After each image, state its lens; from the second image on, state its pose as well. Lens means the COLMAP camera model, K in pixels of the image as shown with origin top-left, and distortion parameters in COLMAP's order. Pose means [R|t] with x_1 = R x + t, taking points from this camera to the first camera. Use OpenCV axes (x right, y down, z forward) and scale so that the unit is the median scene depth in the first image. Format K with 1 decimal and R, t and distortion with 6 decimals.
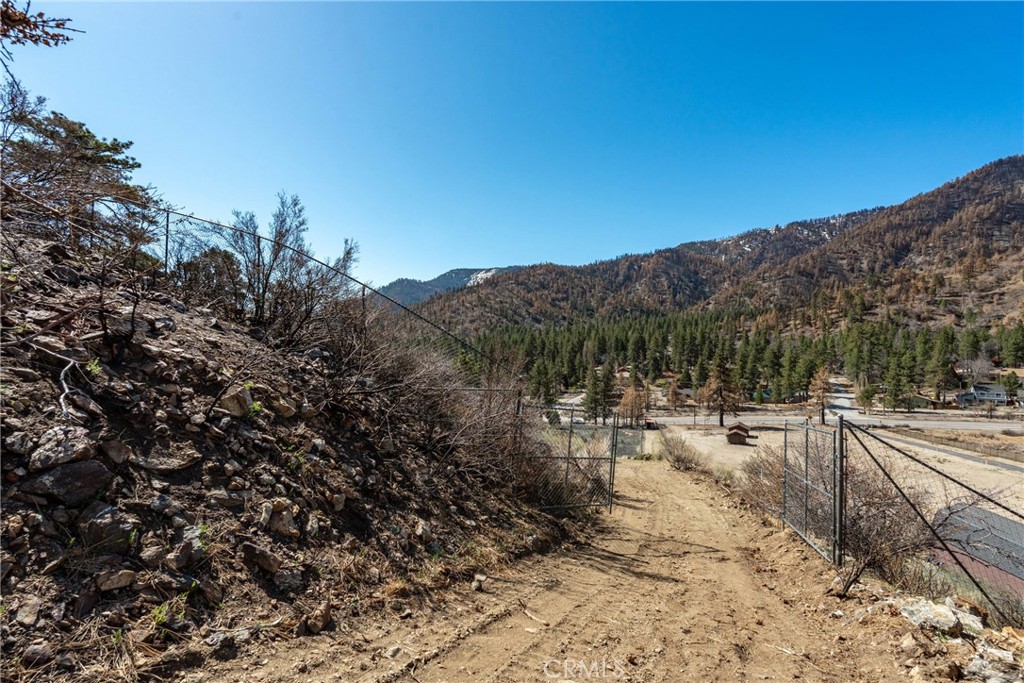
lens RADIAL K [[449.4, 0, 512.4], [0, 449.4, 339.6], [0, 0, 1]] dist [0.002017, -0.000311]
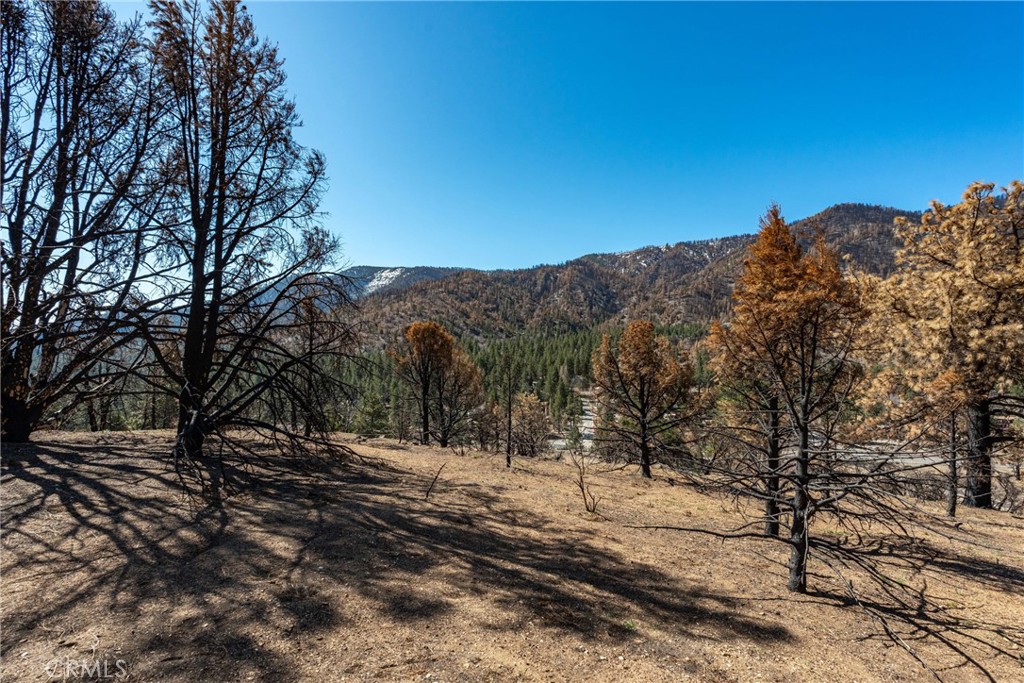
lens RADIAL K [[449.4, 0, 513.1], [0, 449.4, 345.1], [0, 0, 1]] dist [0.002017, -0.000311]
pose [[0.973861, 0.013031, 0.226772, -0.065479], [-0.015873, 0.999817, 0.010714, -0.018208], [-0.226591, -0.014033, 0.973889, -0.005443]]
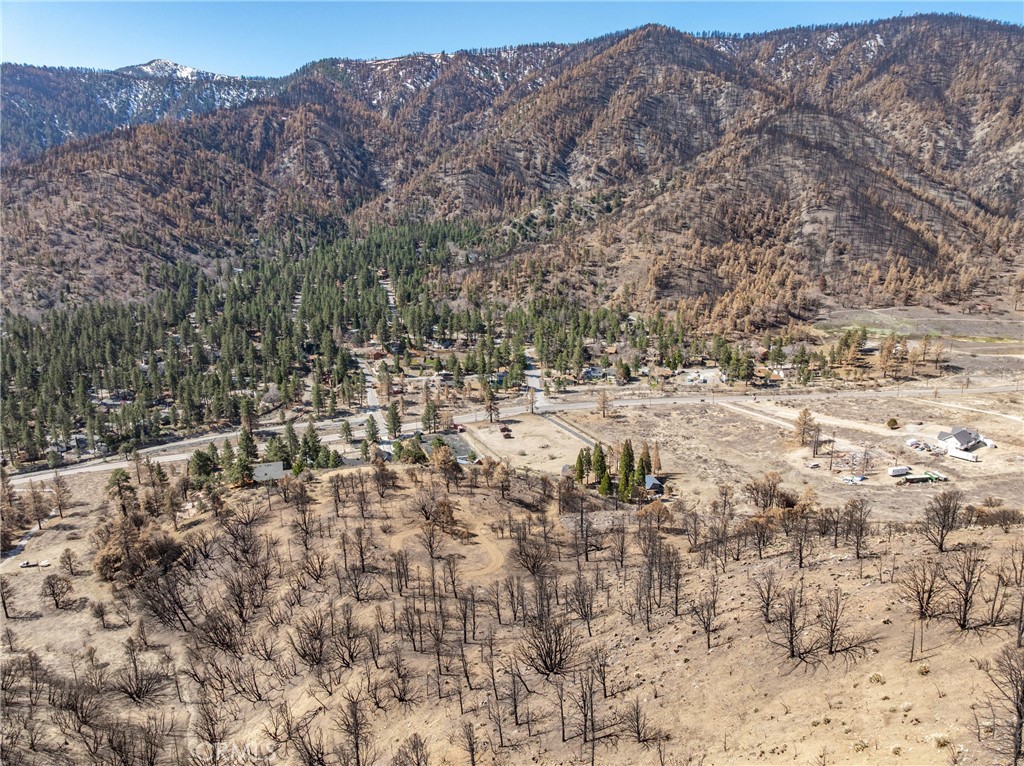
lens RADIAL K [[724.4, 0, 517.0], [0, 724.4, 381.0], [0, 0, 1]] dist [-0.053176, 0.029208]
pose [[0.799808, -0.164386, 0.577308, -0.164736], [-0.000886, 0.961445, 0.274995, -0.112740], [-0.600255, -0.220455, 0.768826, -0.193620]]
